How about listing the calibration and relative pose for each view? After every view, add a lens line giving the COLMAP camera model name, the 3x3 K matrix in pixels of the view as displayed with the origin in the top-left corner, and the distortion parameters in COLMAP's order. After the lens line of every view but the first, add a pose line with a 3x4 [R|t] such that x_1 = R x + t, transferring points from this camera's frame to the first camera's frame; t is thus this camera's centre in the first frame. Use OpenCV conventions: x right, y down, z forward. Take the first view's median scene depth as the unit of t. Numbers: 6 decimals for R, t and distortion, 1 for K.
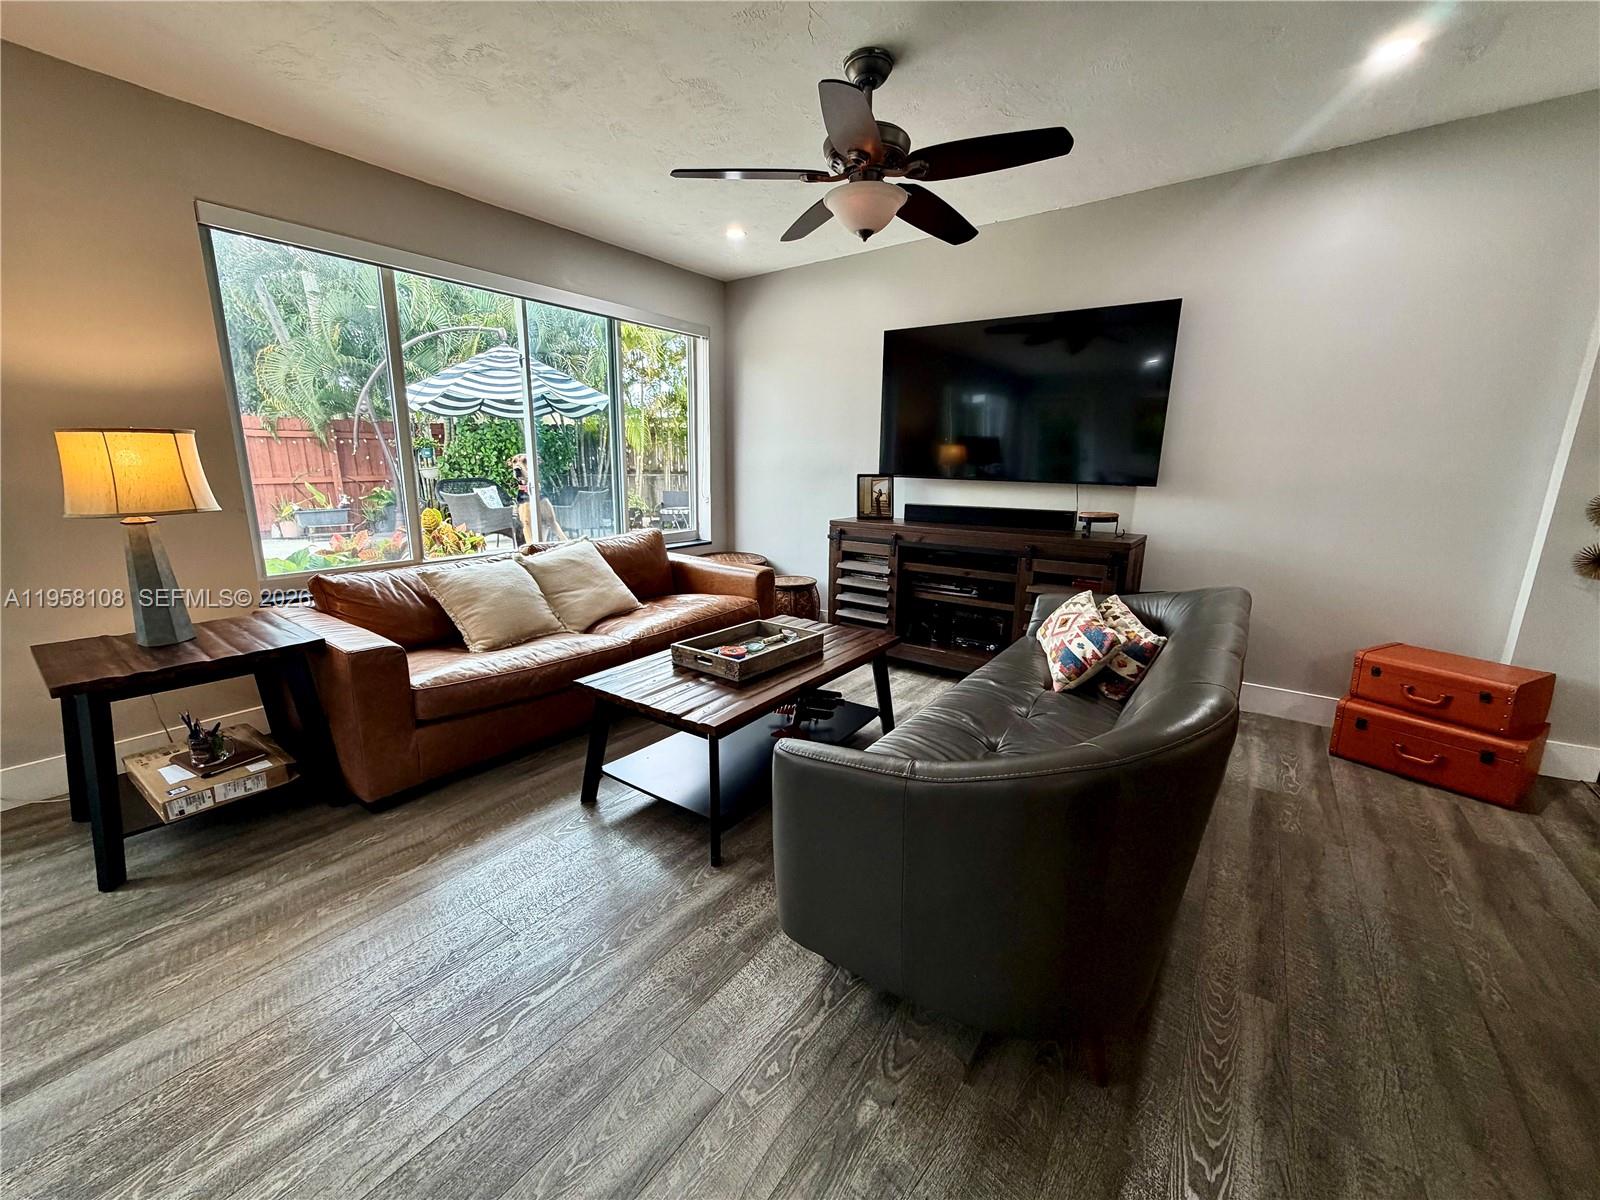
lens RADIAL K [[639.0, 0, 798.9], [0, 639.0, 604.9], [0, 0, 1]] dist [-0.001145, -0.000279]
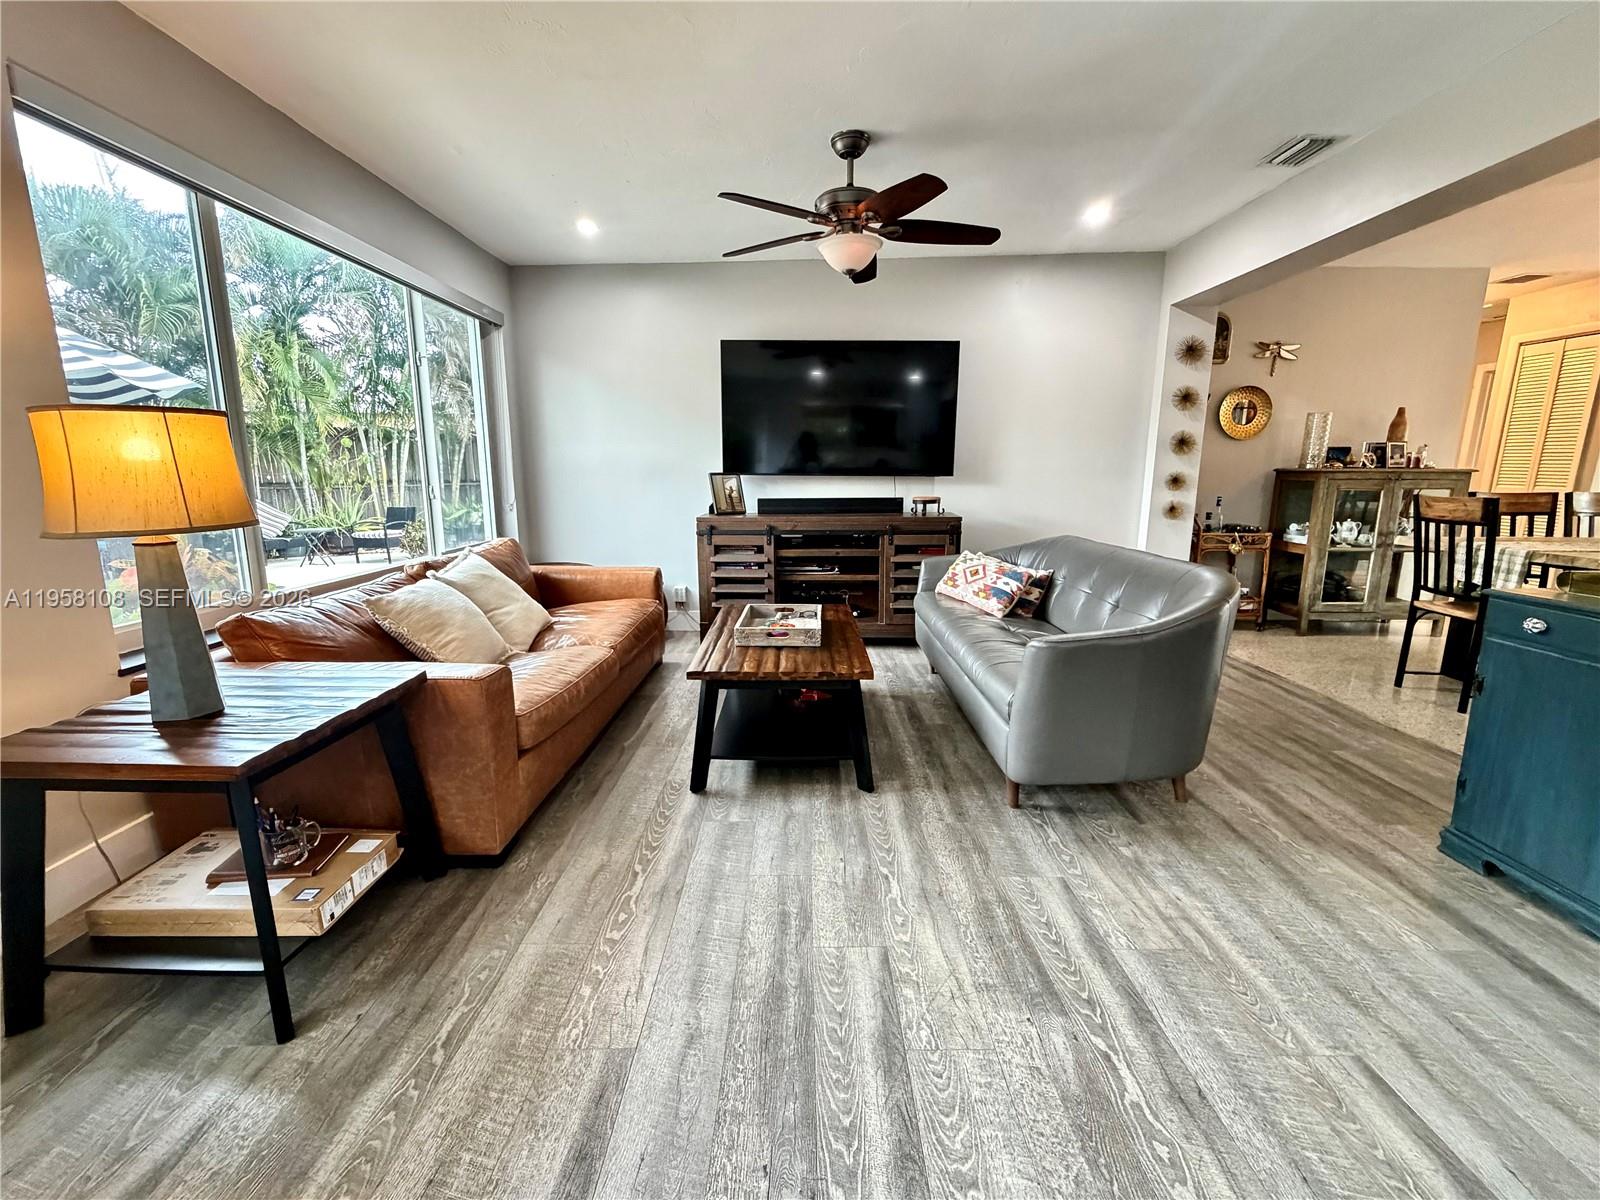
lens RADIAL K [[682.2, 0, 793.4], [0, 682.2, 606.7], [0, 0, 1]] dist [-0.001899, 0.000108]
pose [[0.819904, -0.126166, 0.558426, -0.564361], [0.137939, 0.990214, 0.021193, 0.011972], [-0.555635, 0.059653, 0.829284, 0.002026]]
